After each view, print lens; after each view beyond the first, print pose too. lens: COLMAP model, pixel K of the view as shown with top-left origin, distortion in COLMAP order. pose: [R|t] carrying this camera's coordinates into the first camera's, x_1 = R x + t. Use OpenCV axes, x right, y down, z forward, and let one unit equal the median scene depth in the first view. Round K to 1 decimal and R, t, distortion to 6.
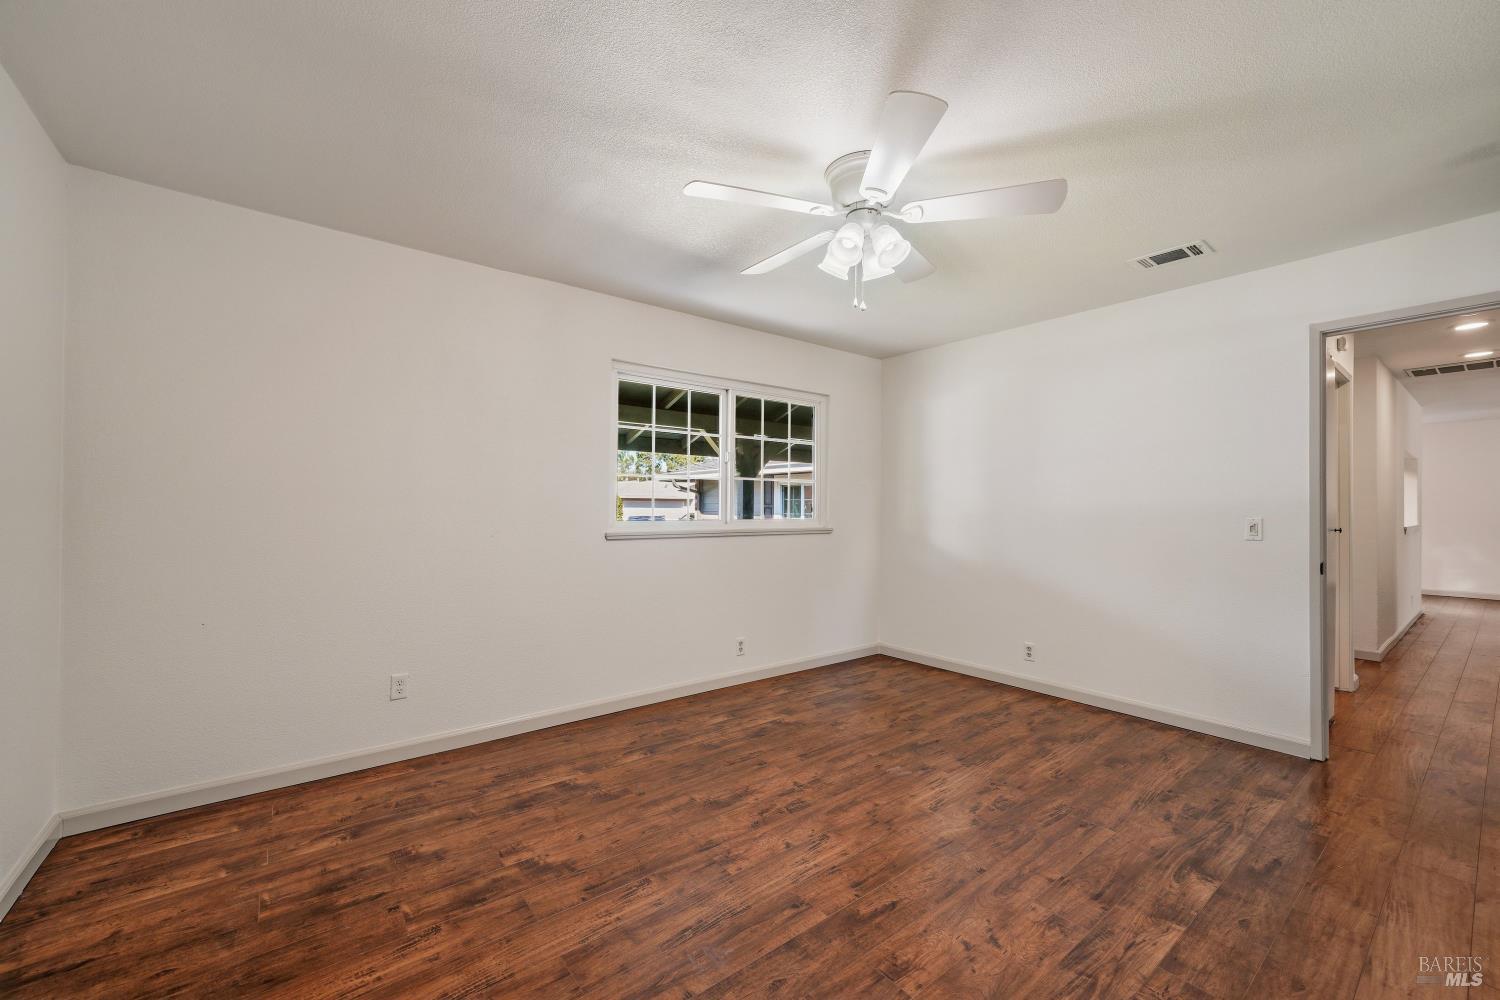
lens RADIAL K [[605.8, 0, 746.6], [0, 605.8, 503.8], [0, 0, 1]] dist [-0.005839, 0.000577]
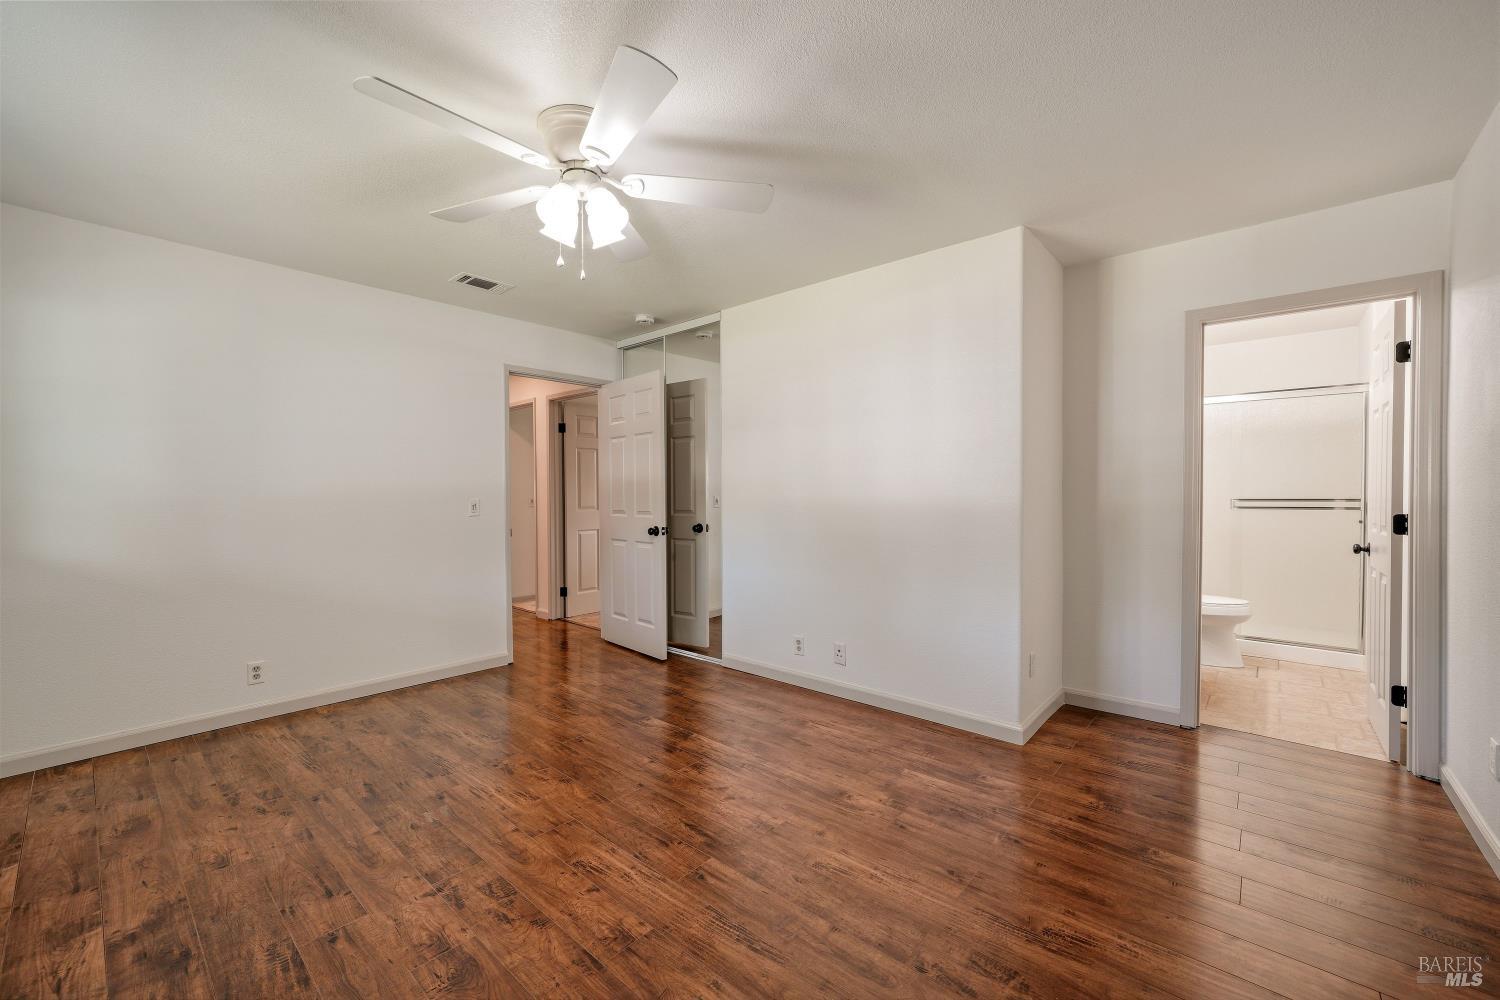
lens RADIAL K [[605.8, 0, 746.0], [0, 605.8, 495.4], [0, 0, 1]] dist [-0.005839, 0.000577]
pose [[-0.188159, -0.009856, 0.982089, -0.589232], [-0.001330, 0.999951, 0.009781, 0.003174], [-0.982138, 0.000535, -0.188163, 0.701731]]
